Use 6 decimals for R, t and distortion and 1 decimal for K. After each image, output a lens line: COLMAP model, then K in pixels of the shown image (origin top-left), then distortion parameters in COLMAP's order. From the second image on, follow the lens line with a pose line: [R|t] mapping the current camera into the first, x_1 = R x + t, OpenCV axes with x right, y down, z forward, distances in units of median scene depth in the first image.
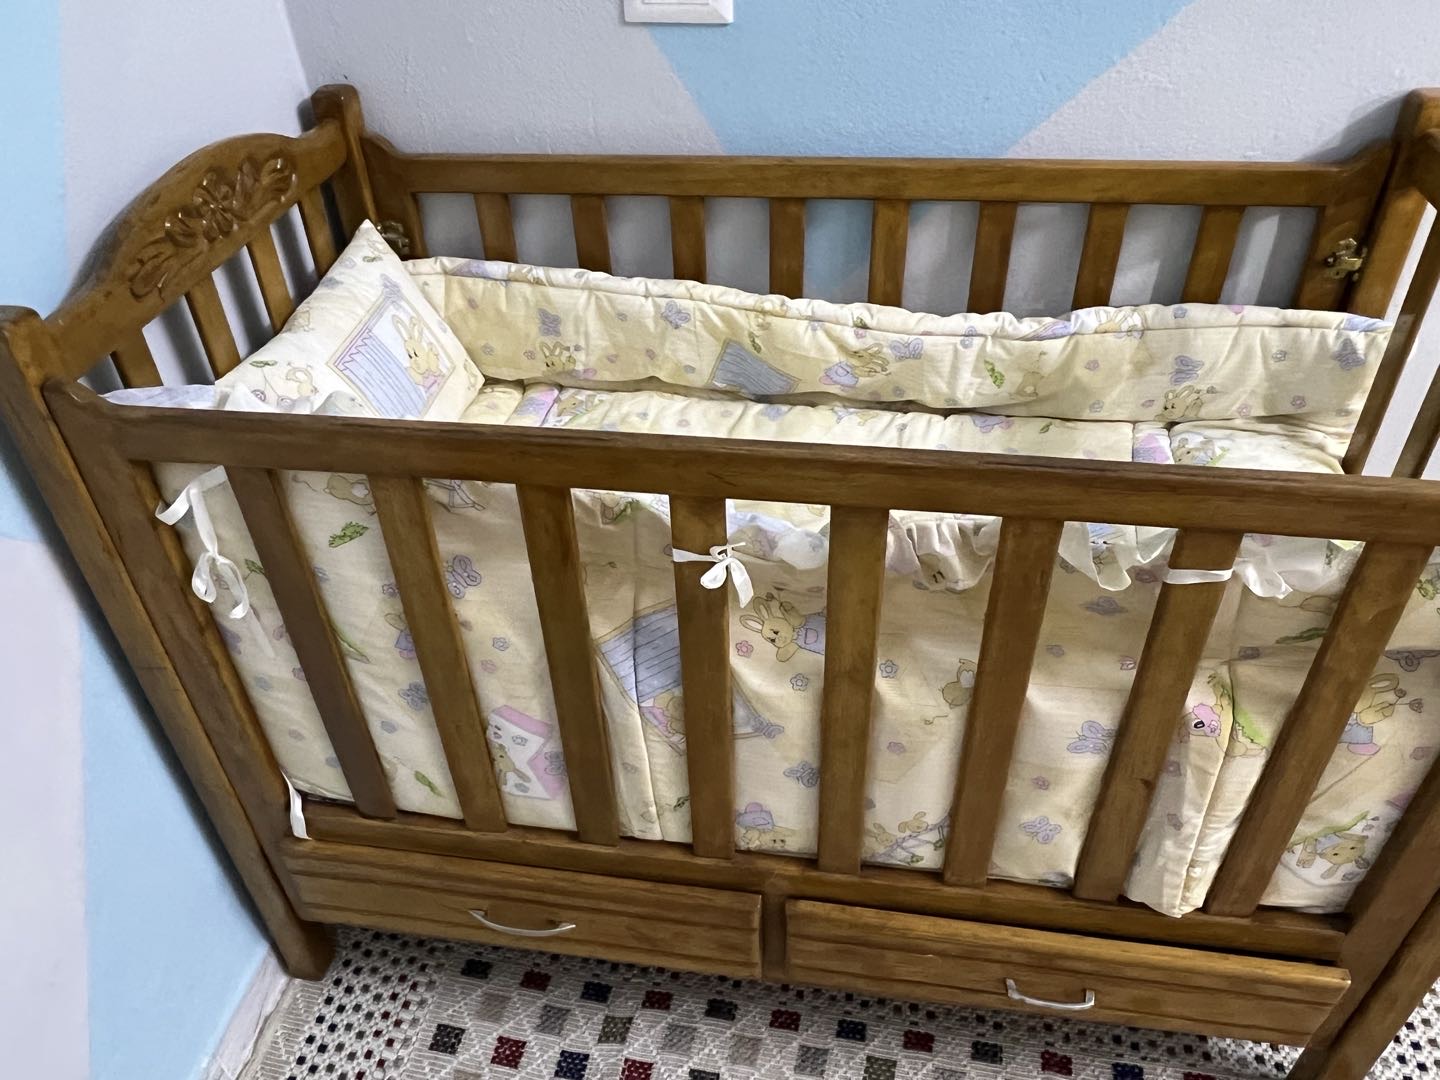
lens RADIAL K [[1061.7, 0, 695.4], [0, 1061.7, 559.8], [0, 0, 1]] dist [-0.001990, -0.005788]
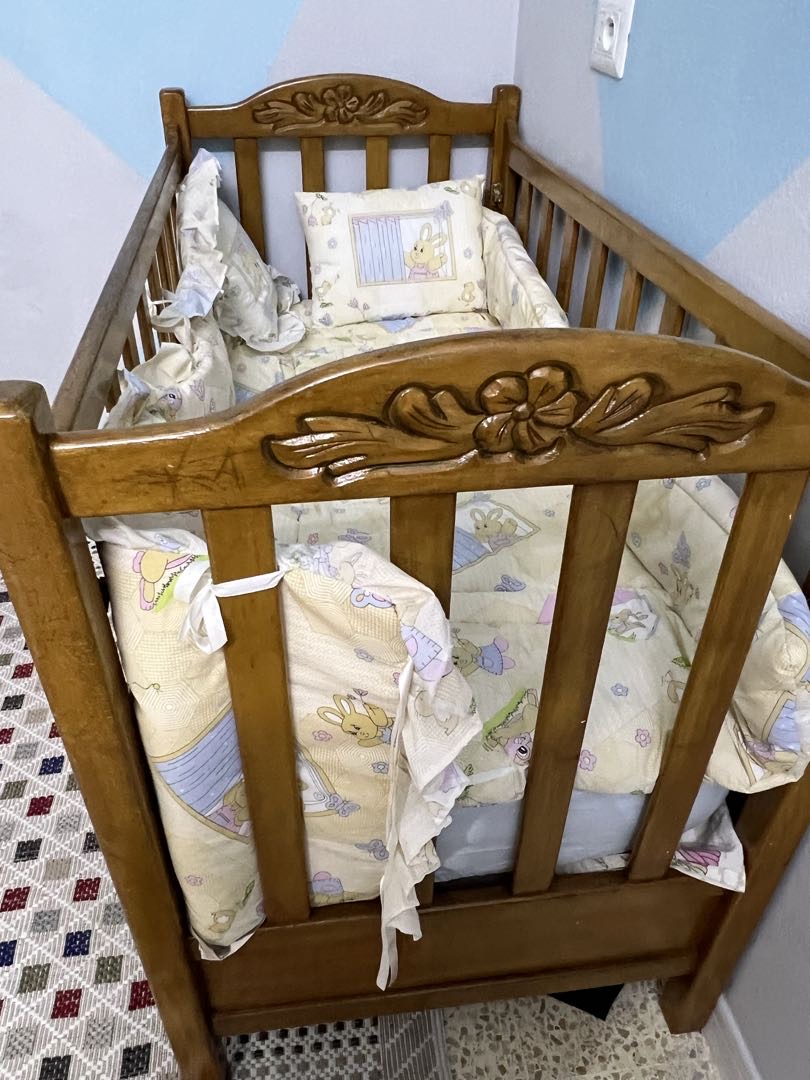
lens RADIAL K [[796.2, 0, 403.9], [0, 796.2, 527.8], [0, 0, 1]] dist [0.003741, 0.001025]
pose [[0.312472, 0.589230, -0.745097, 1.003064], [-0.613769, 0.723894, 0.315065, -0.295269], [0.725017, 0.358868, 0.587847, 0.516265]]
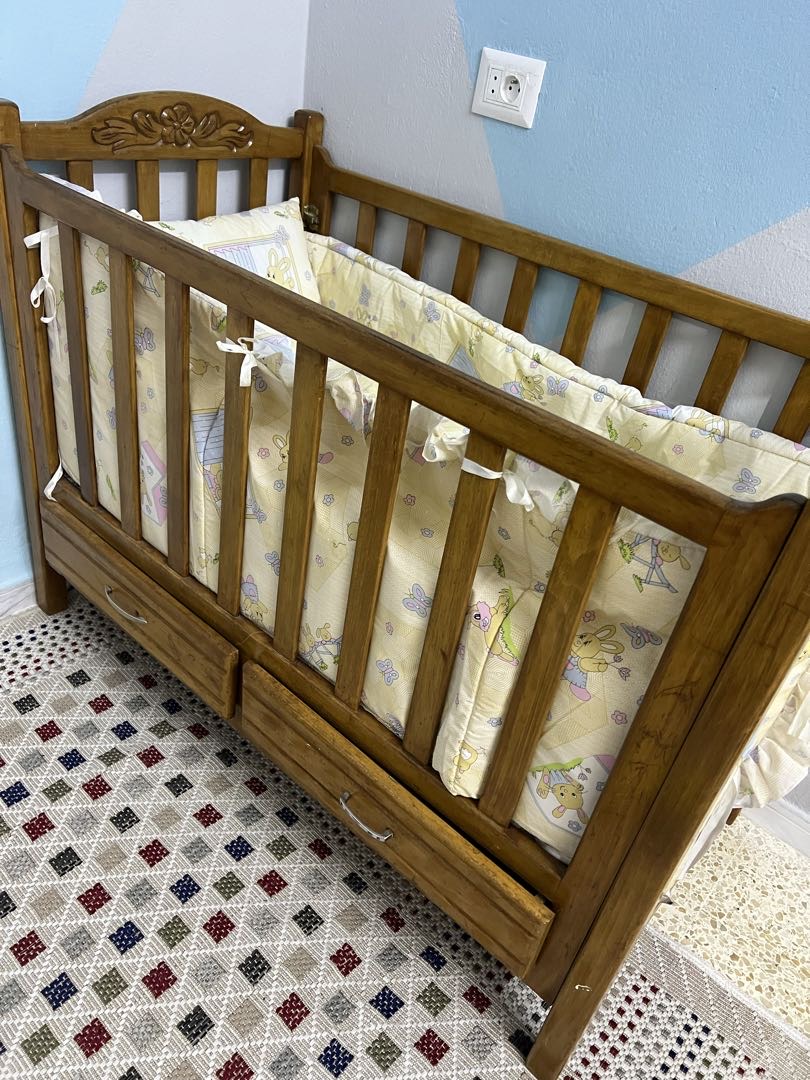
lens RADIAL K [[795.8, 0, 398.7], [0, 795.8, 549.9], [0, 0, 1]] dist [0.025210, -0.044537]
pose [[0.833386, 0.437962, -0.337130, 0.545043], [-0.472571, 0.880973, -0.023736, 0.120762], [0.286607, 0.179099, 0.941159, 0.027330]]
